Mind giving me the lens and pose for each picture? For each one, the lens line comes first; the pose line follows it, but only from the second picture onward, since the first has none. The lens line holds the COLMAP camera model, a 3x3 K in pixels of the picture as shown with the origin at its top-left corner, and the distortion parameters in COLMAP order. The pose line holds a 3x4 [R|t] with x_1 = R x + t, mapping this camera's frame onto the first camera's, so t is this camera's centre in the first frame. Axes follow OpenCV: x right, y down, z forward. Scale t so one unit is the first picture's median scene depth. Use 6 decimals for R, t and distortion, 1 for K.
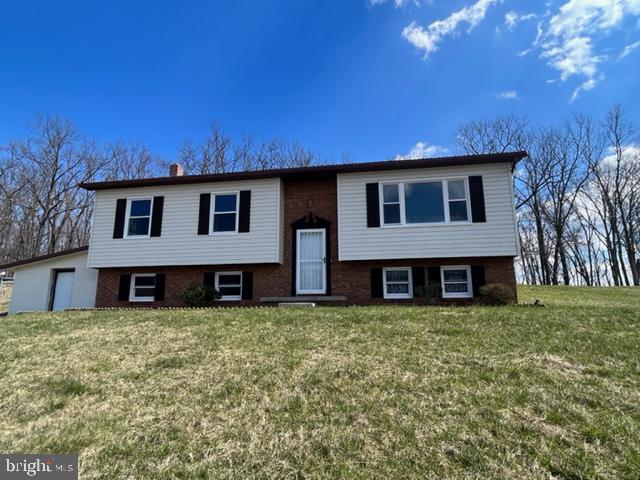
lens RADIAL K [[359.7, 0, 320.0], [0, 359.7, 240.0], [0, 0, 1]] dist [0.000060, 0.000320]
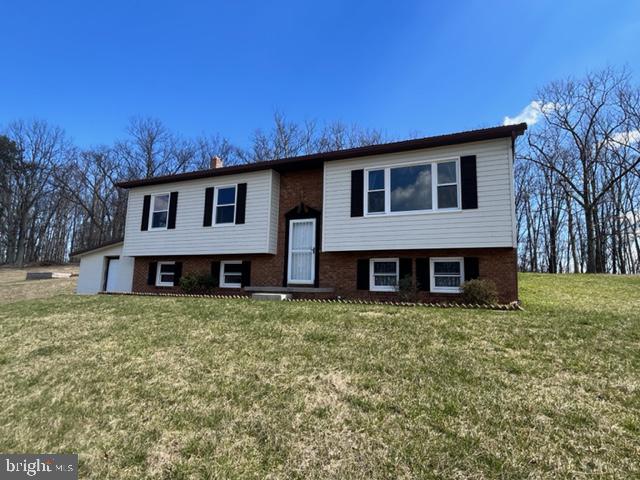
lens RADIAL K [[359.7, 0, 320.0], [0, 359.7, 240.0], [0, 0, 1]] dist [0.000060, 0.000320]
pose [[0.966934, -0.007073, -0.254928, 0.284543], [0.021729, 0.998265, 0.054720, -0.026994], [0.254098, -0.058450, 0.965411, 0.046112]]
